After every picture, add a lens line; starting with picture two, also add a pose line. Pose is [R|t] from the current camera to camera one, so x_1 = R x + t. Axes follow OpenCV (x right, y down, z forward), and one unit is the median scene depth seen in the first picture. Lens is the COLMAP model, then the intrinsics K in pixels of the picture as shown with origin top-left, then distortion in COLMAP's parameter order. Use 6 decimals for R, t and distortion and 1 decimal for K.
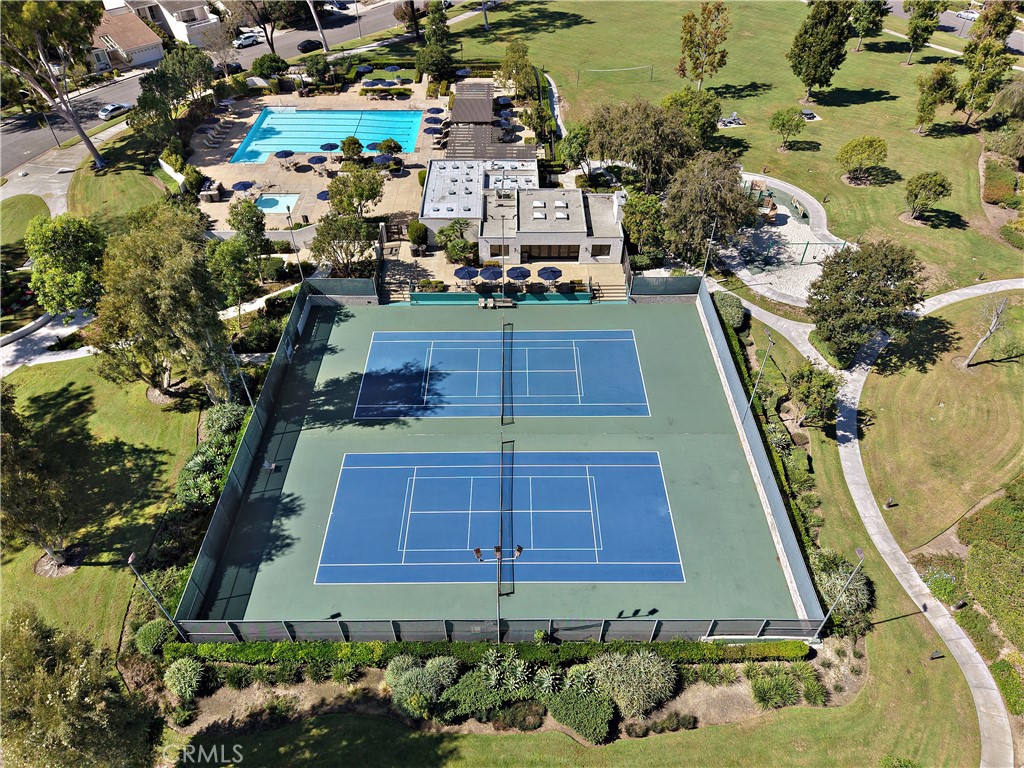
lens RADIAL K [[689.7, 0, 513.4], [0, 689.7, 377.1], [0, 0, 1]] dist [0.034403, -0.035419]
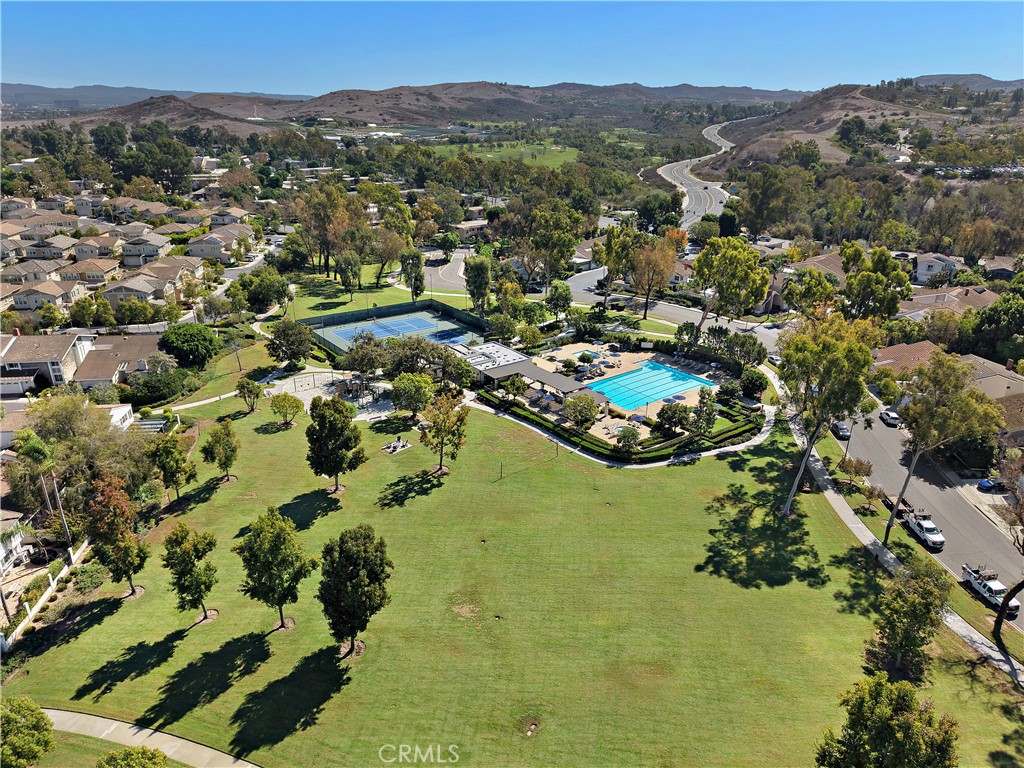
lens RADIAL K [[689.7, 0, 513.4], [0, 689.7, 377.1], [0, 0, 1]] dist [0.034403, -0.035419]
pose [[-0.802187, 0.203617, -0.561281, 0.888655], [-0.413737, 0.488208, 0.768424, -1.592543], [0.430486, 0.848642, -0.307390, 1.555296]]
